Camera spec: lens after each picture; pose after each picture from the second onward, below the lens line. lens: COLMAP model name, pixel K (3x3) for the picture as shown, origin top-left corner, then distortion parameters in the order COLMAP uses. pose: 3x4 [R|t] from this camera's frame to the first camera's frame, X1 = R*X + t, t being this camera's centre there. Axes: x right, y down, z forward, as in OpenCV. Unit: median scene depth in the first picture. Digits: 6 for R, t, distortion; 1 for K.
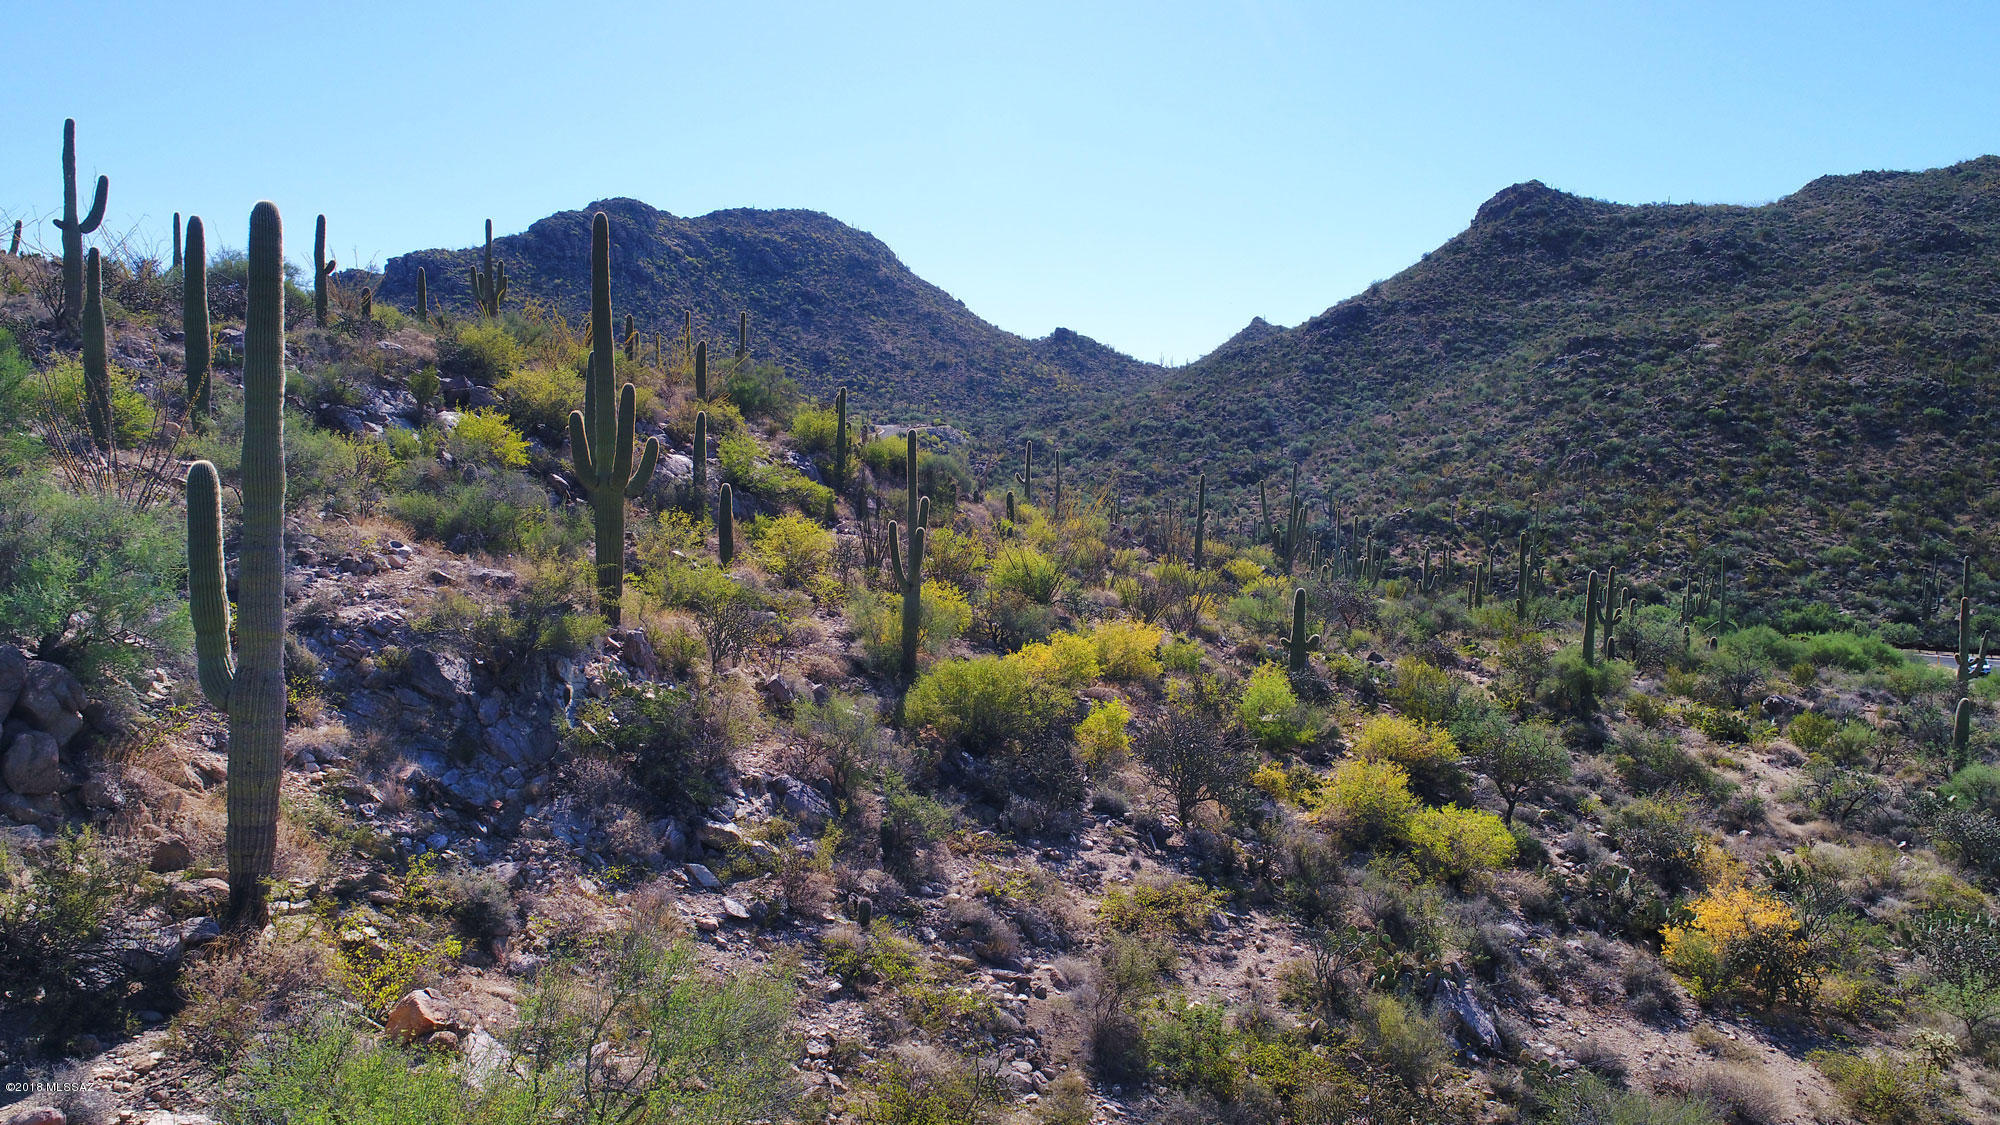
lens RADIAL K [[1331.9, 0, 998.7], [0, 1331.9, 563.8], [0, 0, 1]] dist [-0.001708, -0.001308]
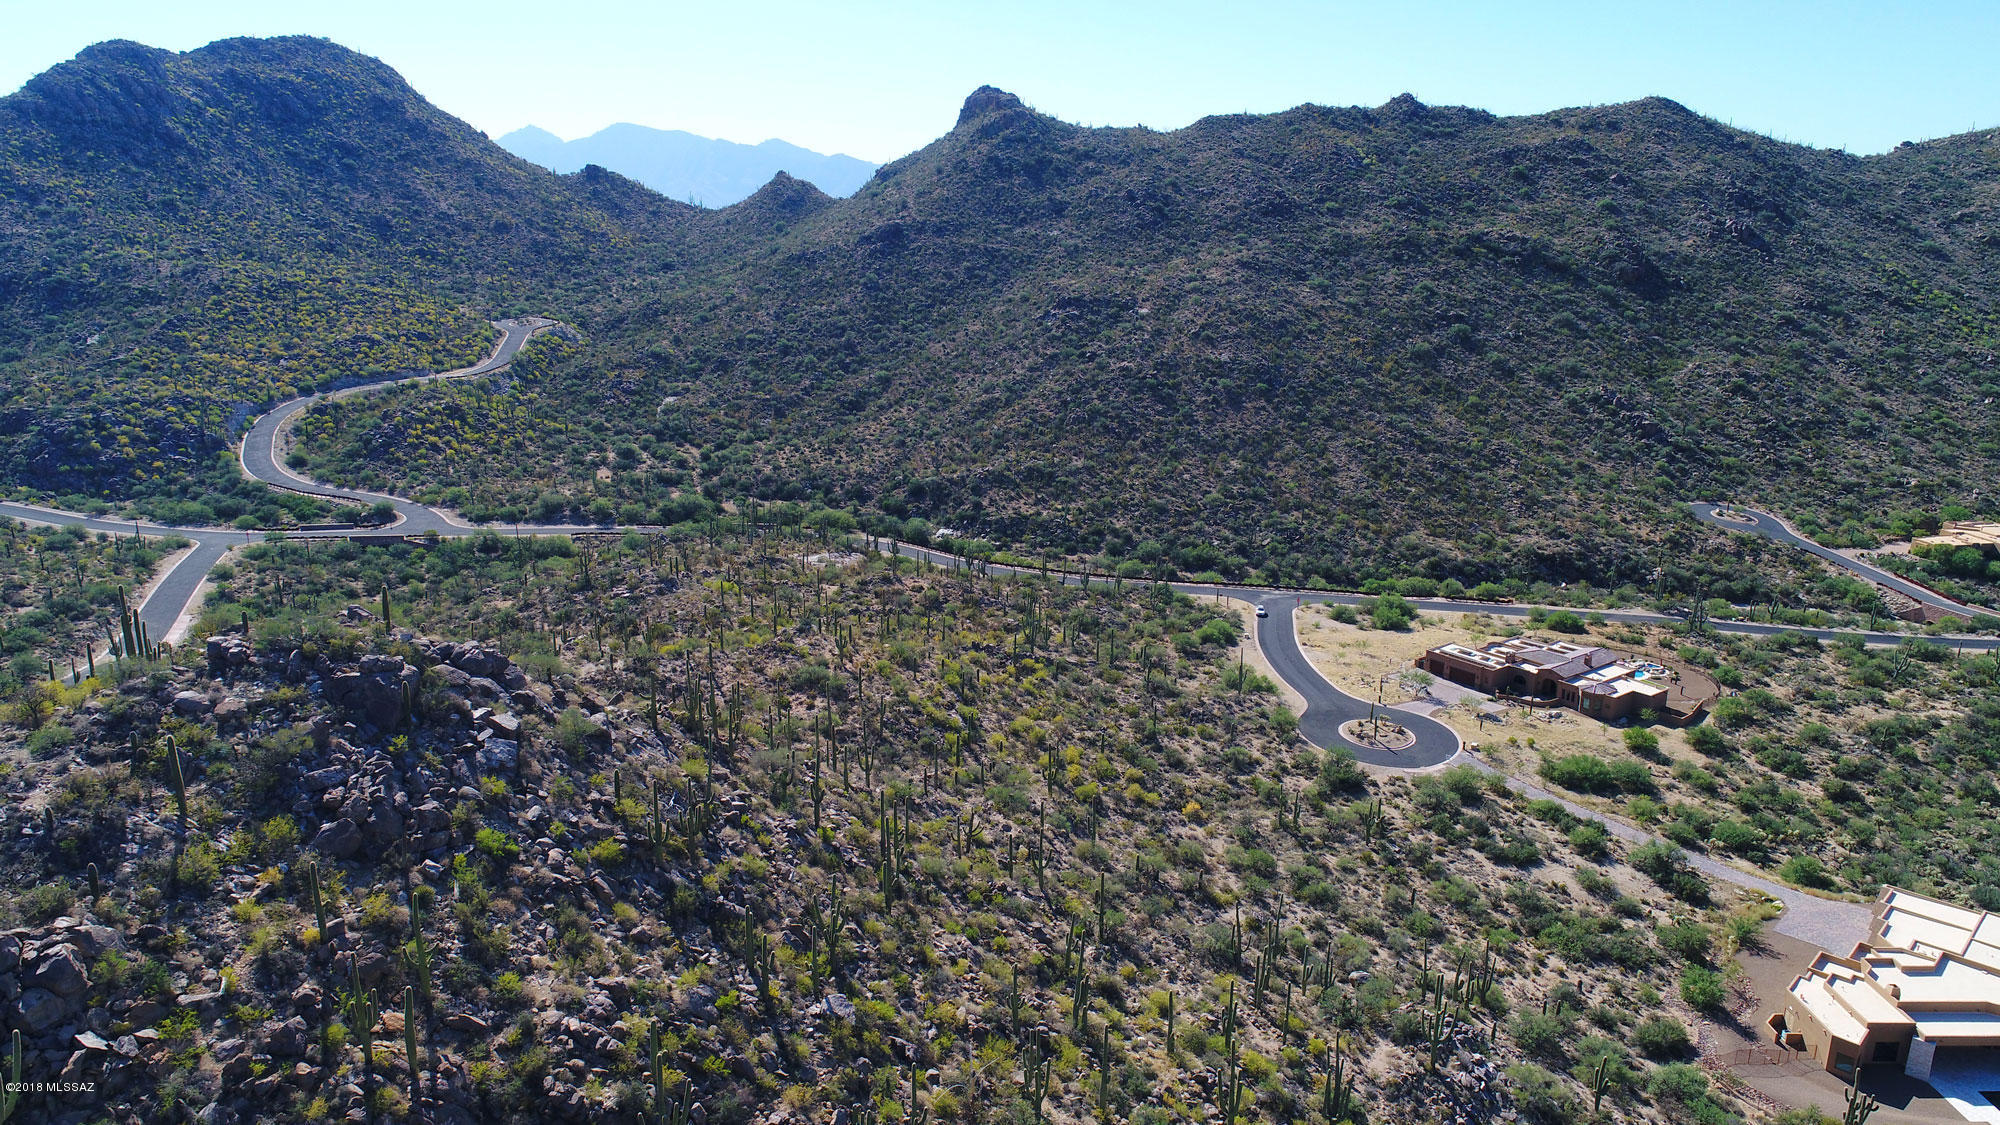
lens RADIAL K [[1331.9, 0, 1001.1], [0, 1331.9, 561.5], [0, 0, 1]] dist [-0.001708, -0.001308]
pose [[0.919435, -0.103591, 0.379353, -0.154075], [0.026424, 0.978774, 0.203233, -0.130770], [-0.392354, -0.176835, 0.902656, -0.250133]]
